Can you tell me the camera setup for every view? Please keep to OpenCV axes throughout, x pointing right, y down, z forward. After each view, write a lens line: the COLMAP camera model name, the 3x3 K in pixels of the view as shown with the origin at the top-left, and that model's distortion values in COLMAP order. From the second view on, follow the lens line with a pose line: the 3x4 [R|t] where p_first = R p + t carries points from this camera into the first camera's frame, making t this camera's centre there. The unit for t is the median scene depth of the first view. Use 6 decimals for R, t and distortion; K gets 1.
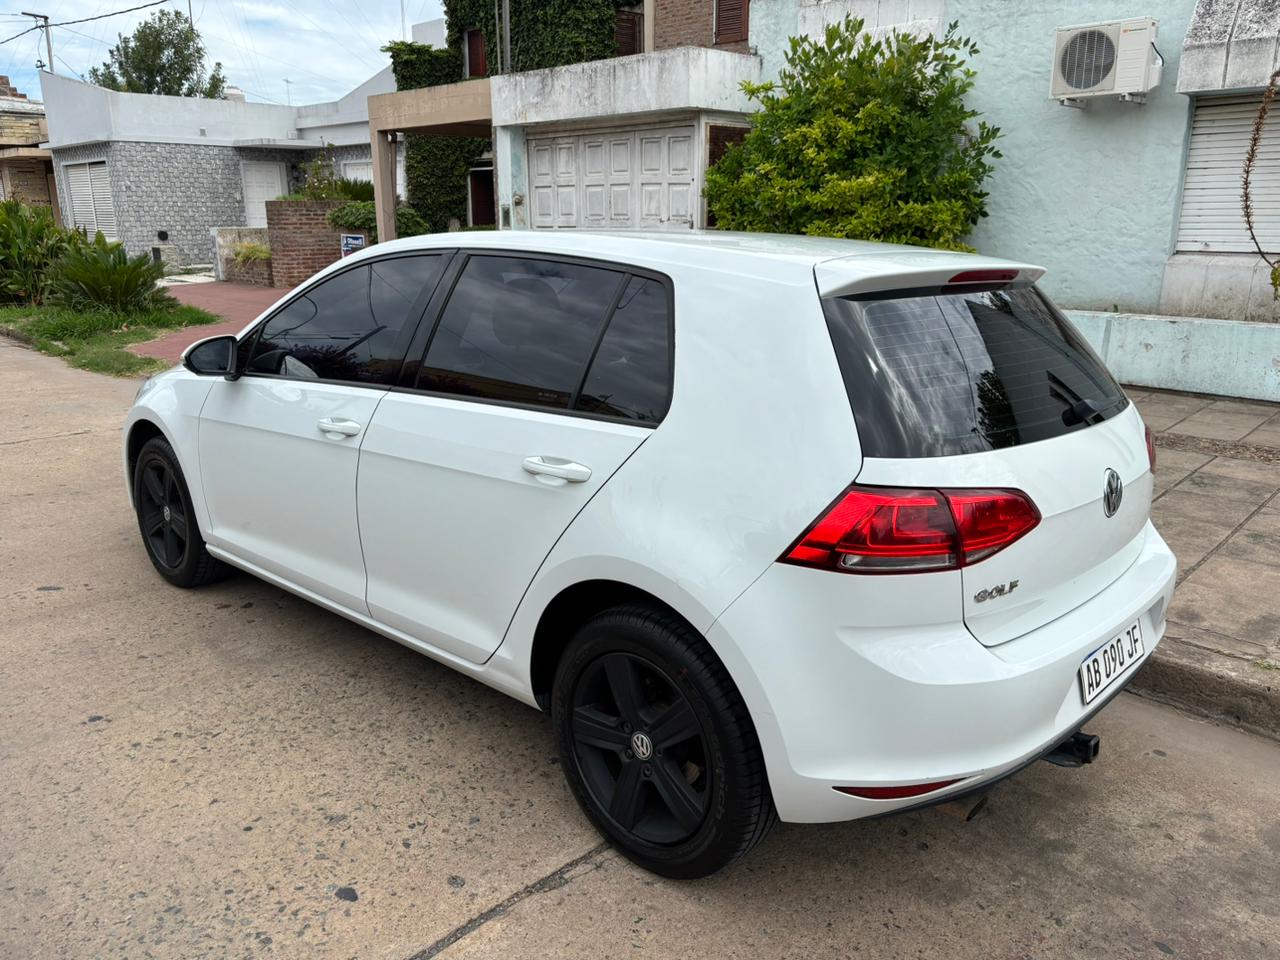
lens RADIAL K [[1006.2, 0, 647.8], [0, 1006.2, 477.7], [0, 0, 1]] dist [0.041476, -0.042446]
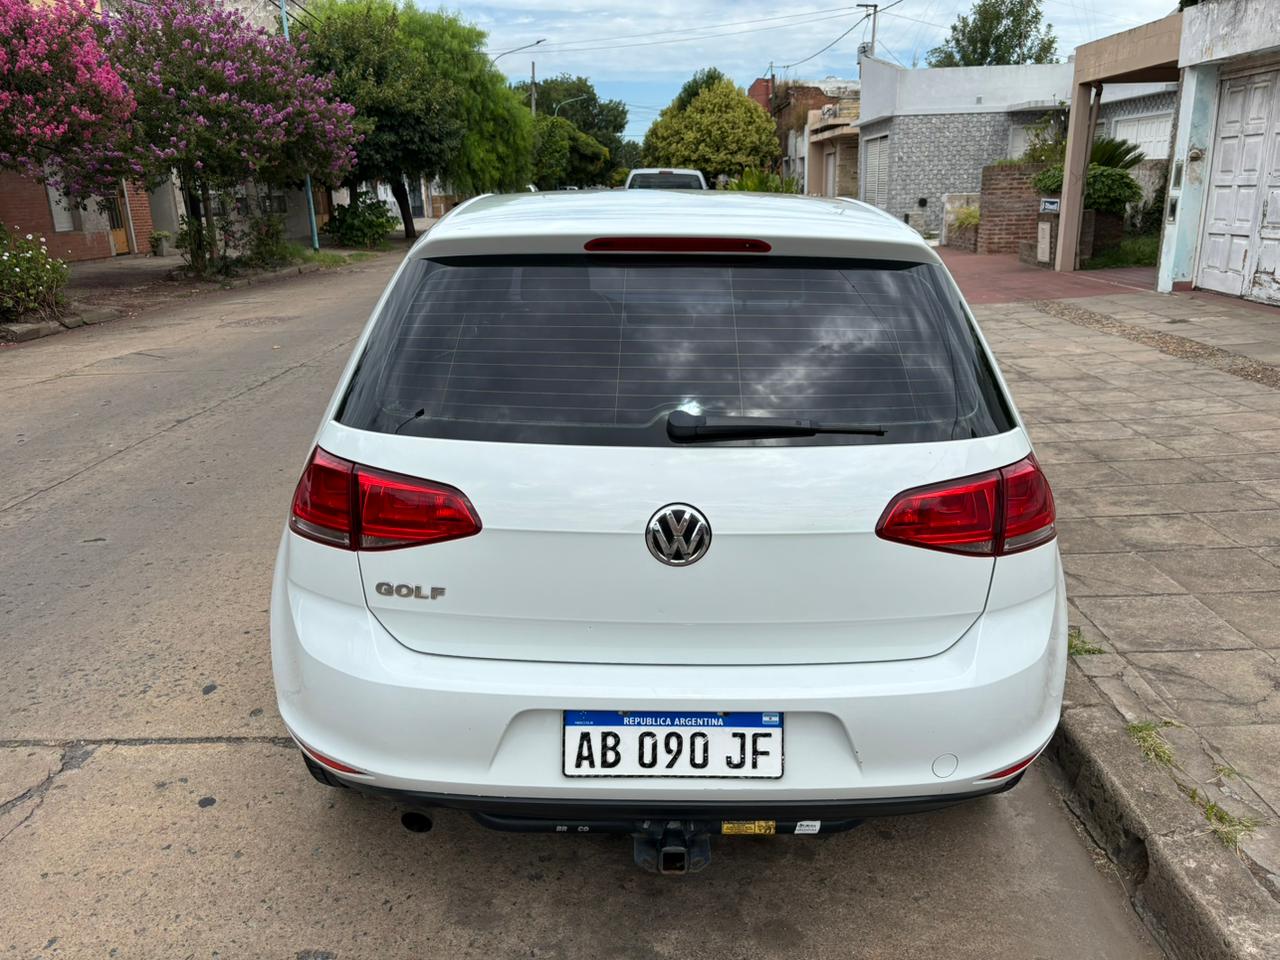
lens RADIAL K [[1006.2, 0, 646.8], [0, 1006.2, 484.6], [0, 0, 1]] dist [0.041476, -0.042446]
pose [[0.669144, 0.195982, -0.716824, 0.179298], [-0.169117, 0.979448, 0.109915, -0.018624], [0.723633, 0.047678, 0.688536, 0.084491]]
